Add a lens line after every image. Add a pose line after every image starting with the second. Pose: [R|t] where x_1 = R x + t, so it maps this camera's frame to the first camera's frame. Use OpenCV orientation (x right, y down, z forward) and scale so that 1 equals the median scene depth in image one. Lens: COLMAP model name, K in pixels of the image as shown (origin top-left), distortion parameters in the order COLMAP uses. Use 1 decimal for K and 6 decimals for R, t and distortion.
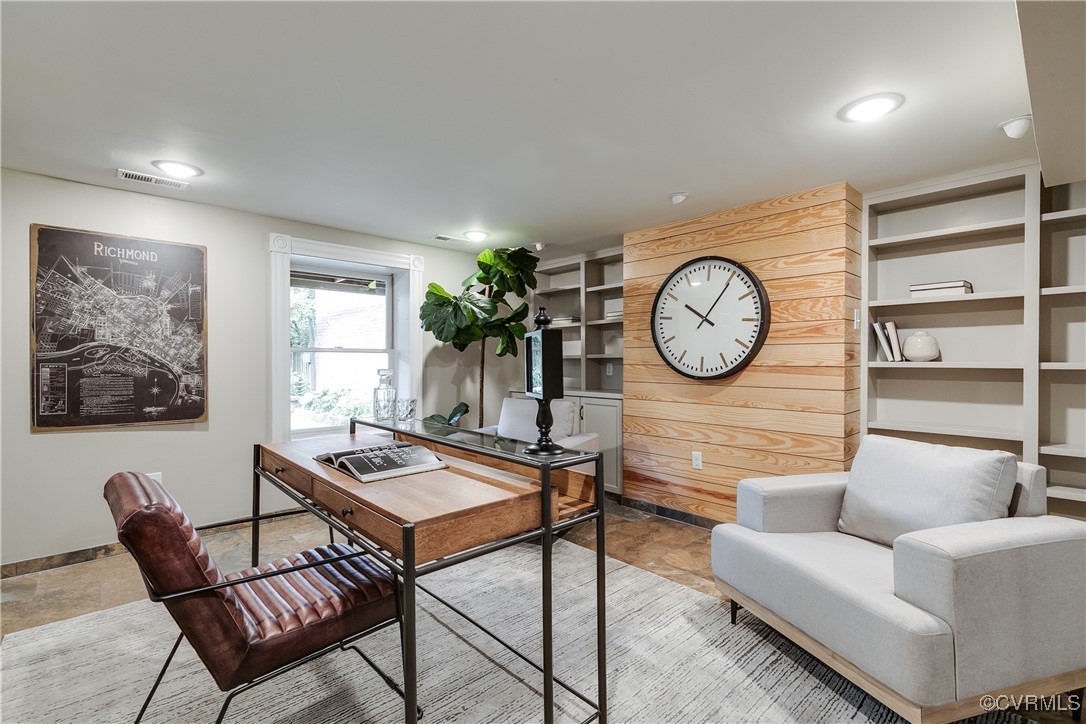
lens RADIAL K [[505.5, 0, 545.9], [0, 505.5, 363.0], [0, 0, 1]] dist [0.008179, -0.001491]
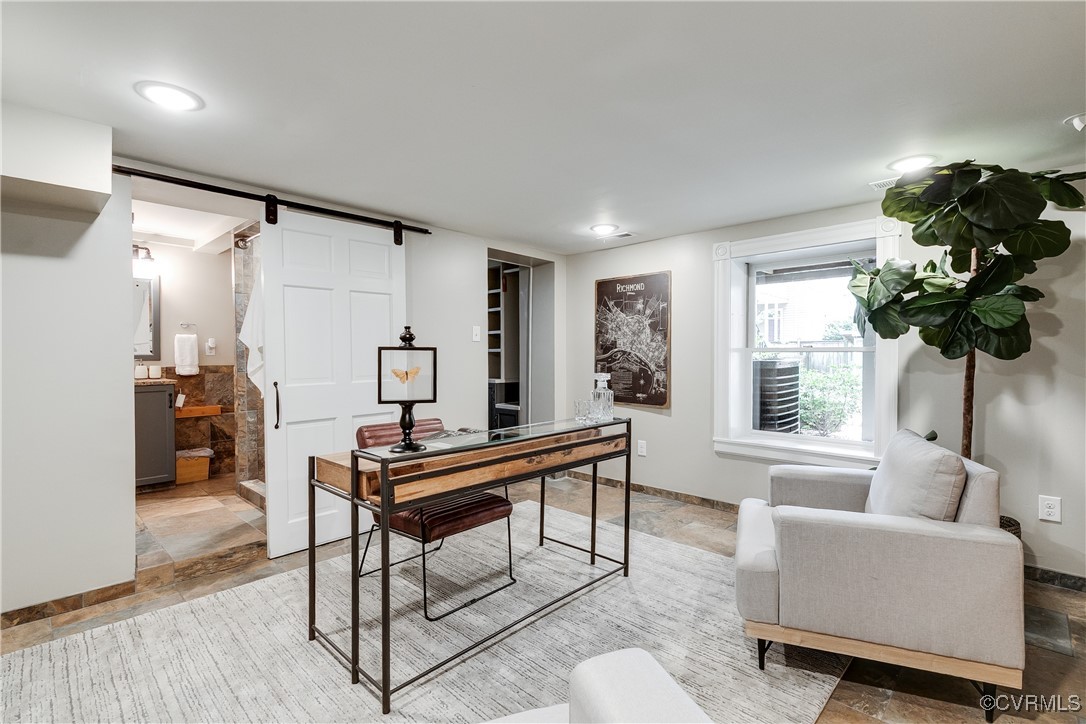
lens RADIAL K [[505.5, 0, 530.2], [0, 505.5, 364.3], [0, 0, 1]] dist [0.008179, -0.001491]
pose [[0.024857, 0.021061, -0.999469, 0.606370], [-0.000086, 0.999778, 0.021065, -0.024060], [0.999691, -0.000437, 0.024853, 0.650704]]
